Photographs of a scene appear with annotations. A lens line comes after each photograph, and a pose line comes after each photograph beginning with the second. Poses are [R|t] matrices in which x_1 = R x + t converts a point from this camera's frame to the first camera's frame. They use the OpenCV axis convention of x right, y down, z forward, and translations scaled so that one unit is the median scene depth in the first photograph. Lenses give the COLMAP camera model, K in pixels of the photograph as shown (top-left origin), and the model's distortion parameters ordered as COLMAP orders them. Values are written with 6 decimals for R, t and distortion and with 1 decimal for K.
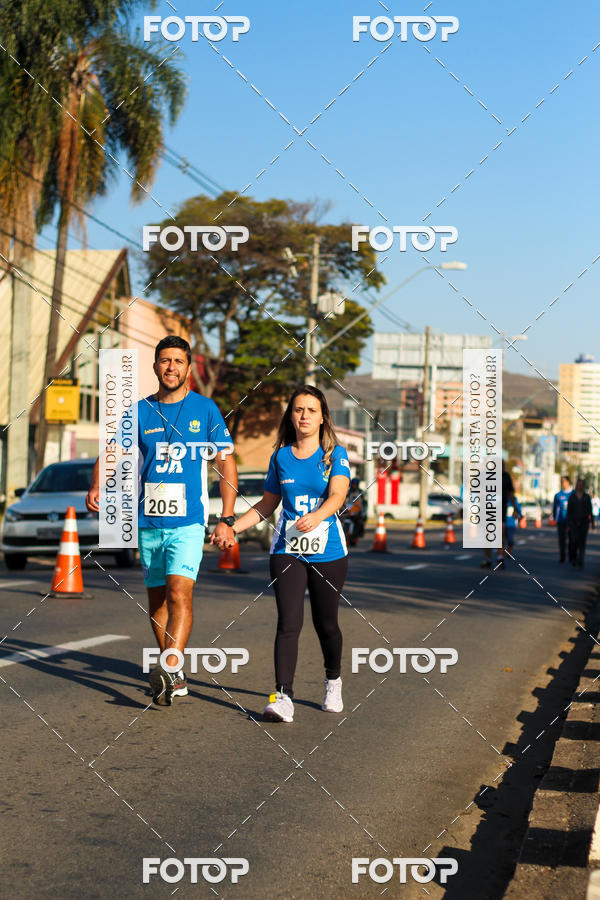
lens RADIAL K [[2042.4, 0, 319.6], [0, 2042.4, 453.5], [0, 0, 1]] dist [-0.121068, 0.222099]
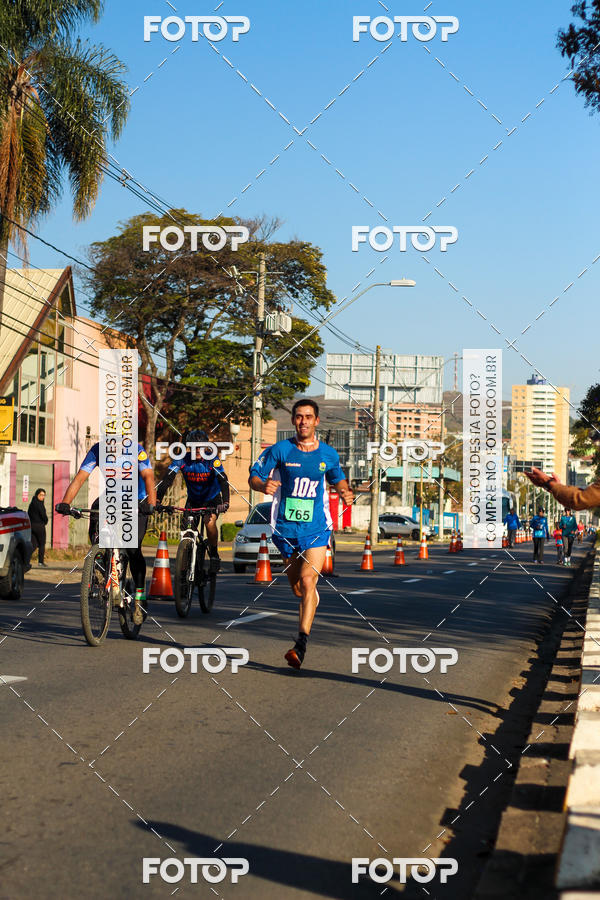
lens RADIAL K [[2025.4, 0, 327.6], [0, 2025.4, 447.6], [0, 0, 1]] dist [-0.128180, 0.080210]
pose [[0.999651, -0.004590, 0.026018, 0.003593], [0.004947, 0.999894, -0.013660, 0.000493], [-0.025953, 0.013784, 0.999568, 0.026648]]
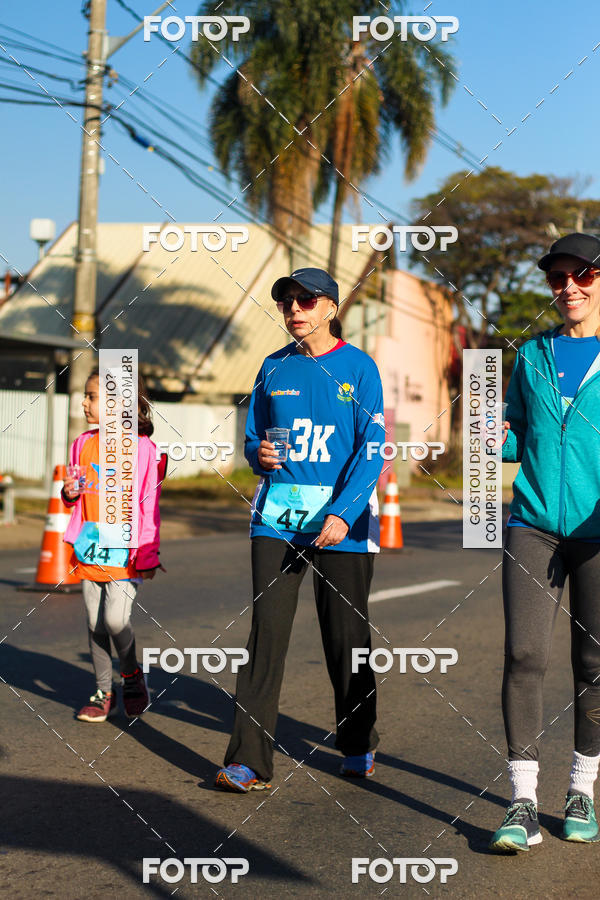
lens RADIAL K [[2068.8, 0, 301.8], [0, 2068.8, 449.5], [0, 0, 1]] dist [-0.141648, 0.195495]
pose [[0.991877, 0.011436, -0.126687, -0.007641], [-0.009623, 0.999842, 0.014915, -0.001314], [0.126837, -0.013575, 0.991831, -0.048545]]
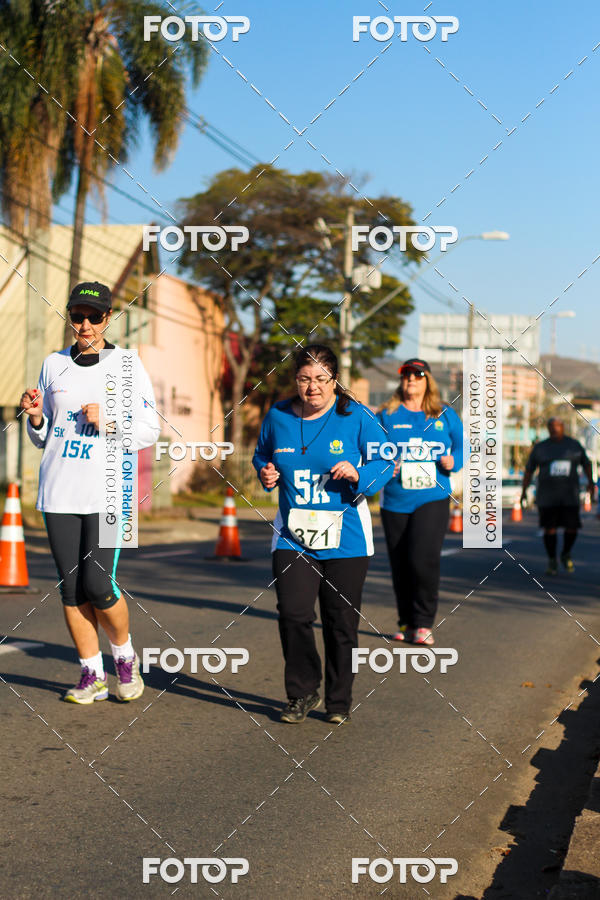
lens RADIAL K [[2029.6, 0, 327.6], [0, 2029.6, 448.1], [0, 0, 1]] dist [-0.128046, 0.107370]
pose [[0.999724, -0.007522, -0.022238, 0.007722], [0.007607, 0.999964, 0.003743, 0.002884], [0.022209, -0.003911, 0.999746, 0.052230]]
